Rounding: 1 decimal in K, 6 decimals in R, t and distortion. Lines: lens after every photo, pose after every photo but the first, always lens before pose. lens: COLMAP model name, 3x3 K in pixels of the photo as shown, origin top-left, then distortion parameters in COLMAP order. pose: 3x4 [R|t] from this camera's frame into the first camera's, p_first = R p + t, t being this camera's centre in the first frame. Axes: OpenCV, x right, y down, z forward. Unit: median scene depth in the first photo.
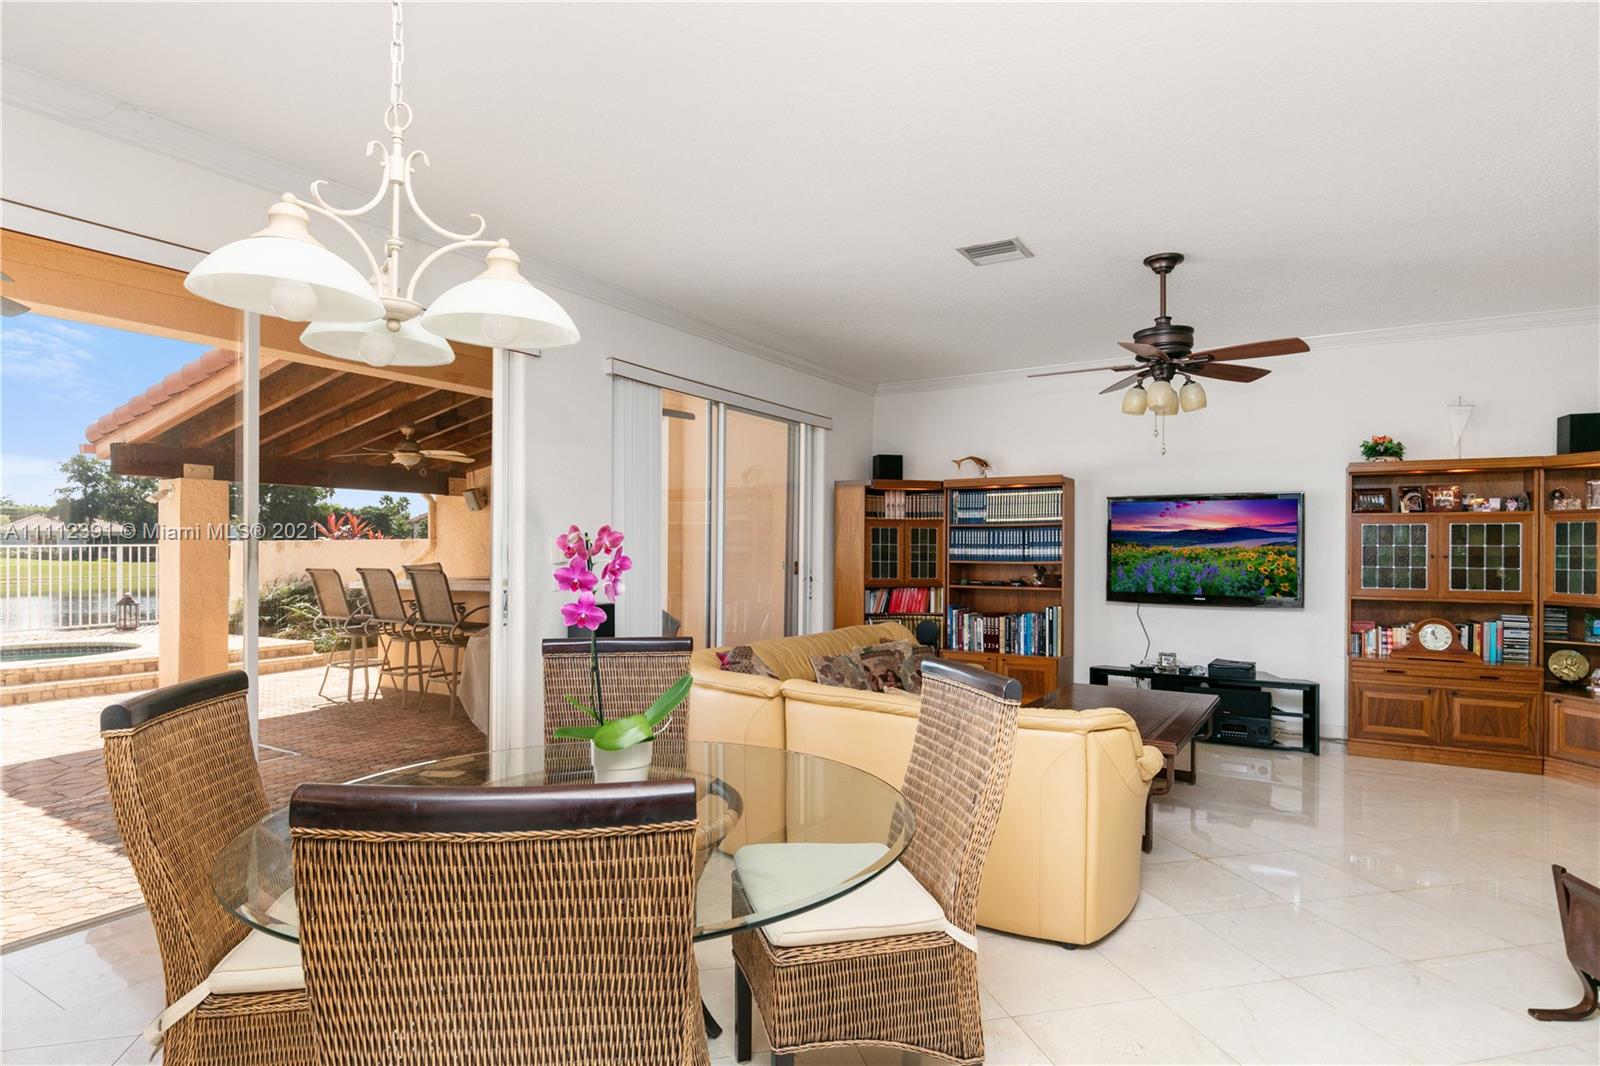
lens RADIAL K [[852.6, 0, 796.7], [0, 852.6, 553.5], [0, 0, 1]] dist [0.002789, 0.001118]
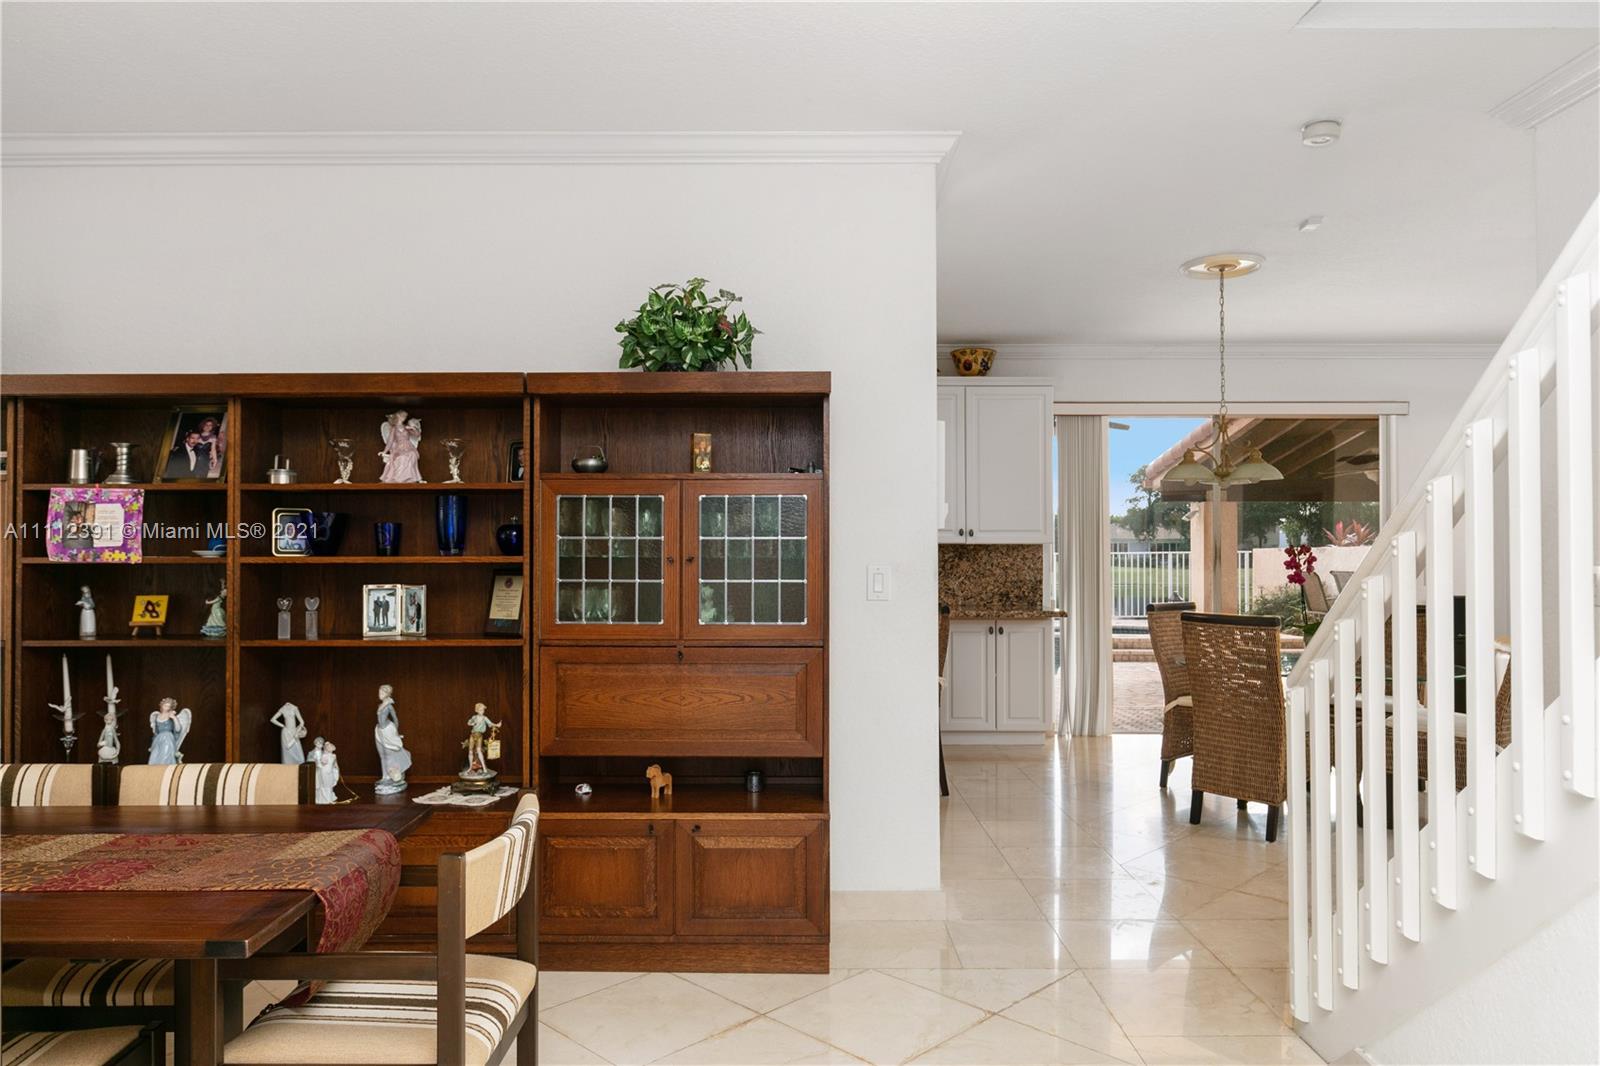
lens RADIAL K [[1108.2, 0, 798.4], [0, 1108.2, 538.2], [0, 0, 1]] dist [0.000350, 0.000140]
pose [[0.539303, -0.012299, -0.842022, 0.442747], [-0.006967, 0.999794, -0.019065, 0.006154], [0.842083, 0.016148, 0.539106, -0.523514]]
